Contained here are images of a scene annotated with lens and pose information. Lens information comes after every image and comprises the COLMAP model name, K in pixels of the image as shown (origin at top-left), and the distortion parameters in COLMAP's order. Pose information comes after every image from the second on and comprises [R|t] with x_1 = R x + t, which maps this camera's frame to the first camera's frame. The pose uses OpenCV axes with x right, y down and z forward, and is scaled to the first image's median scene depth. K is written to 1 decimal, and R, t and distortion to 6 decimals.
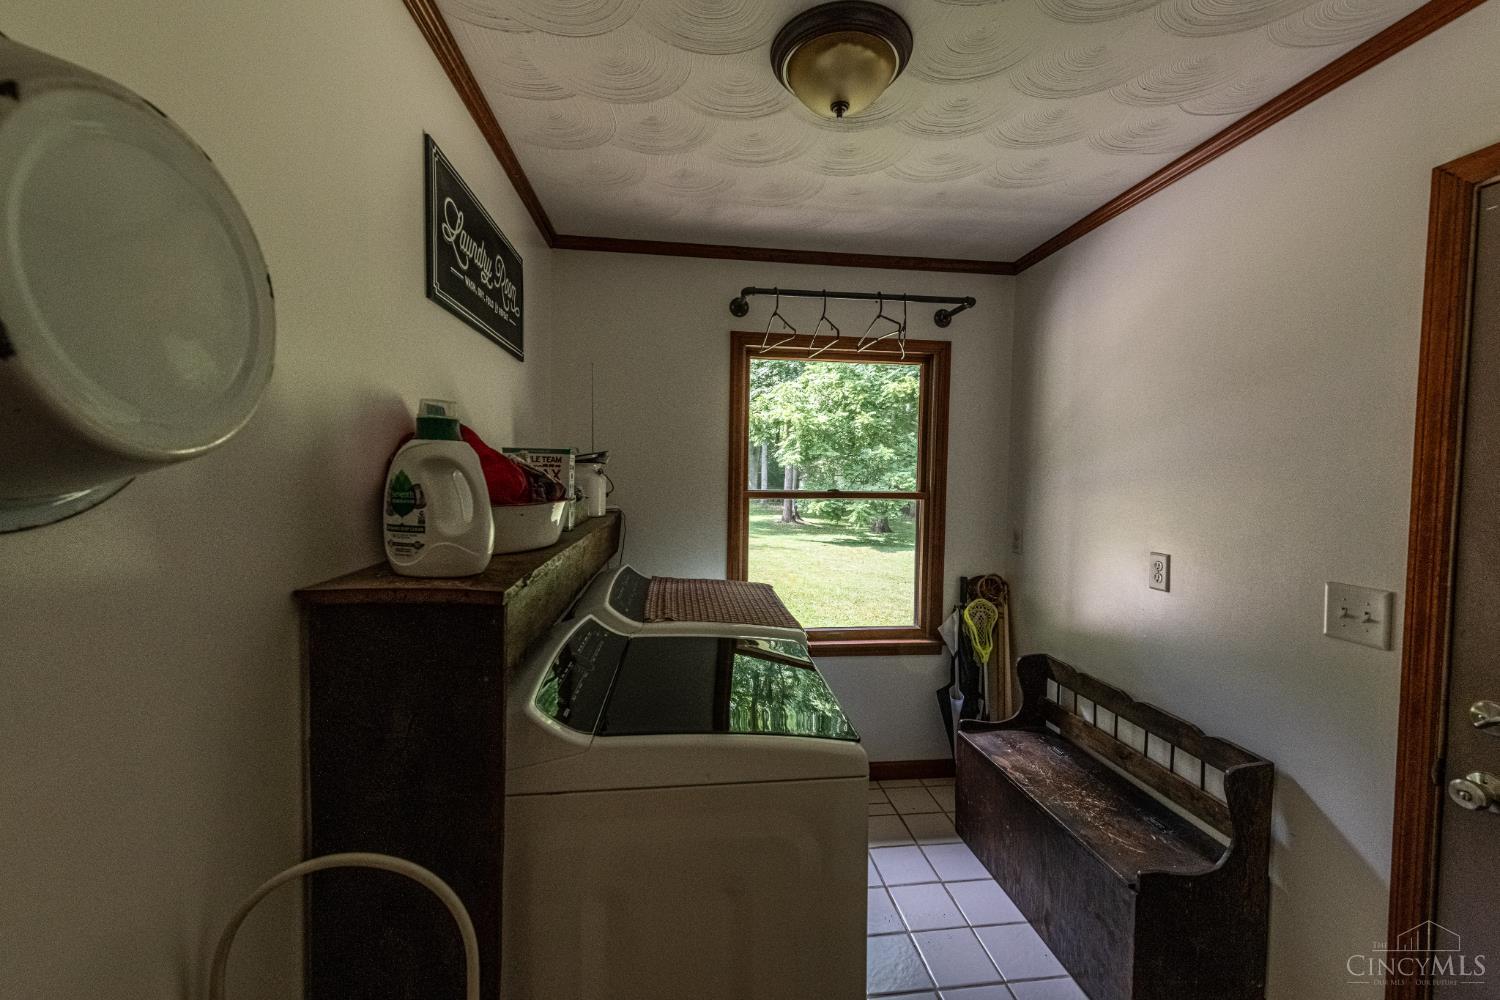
lens RADIAL K [[592.5, 0, 745.9], [0, 592.5, 492.5], [0, 0, 1]] dist [0.010584, -0.000332]
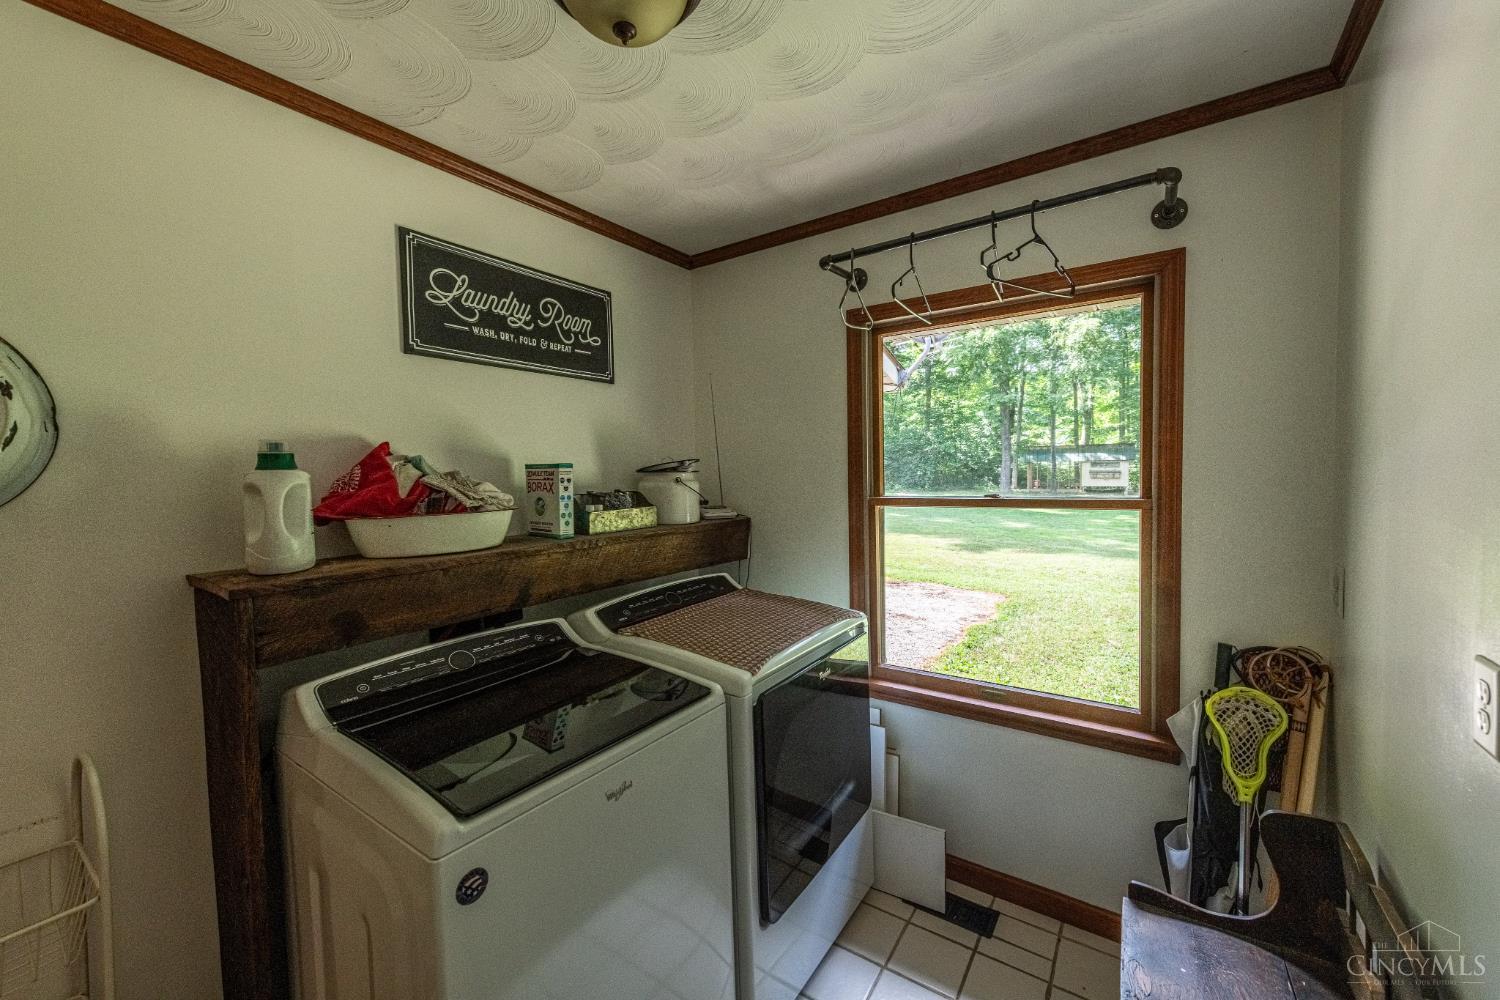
lens RADIAL K [[592.5, 0, 745.9], [0, 592.5, 492.5], [0, 0, 1]] dist [0.010584, -0.000332]
pose [[0.742572, -0.006697, -0.669733, 0.433991], [0.007187, 0.999972, -0.002031, -0.009317], [0.669728, -0.003305, 0.742599, 0.264914]]
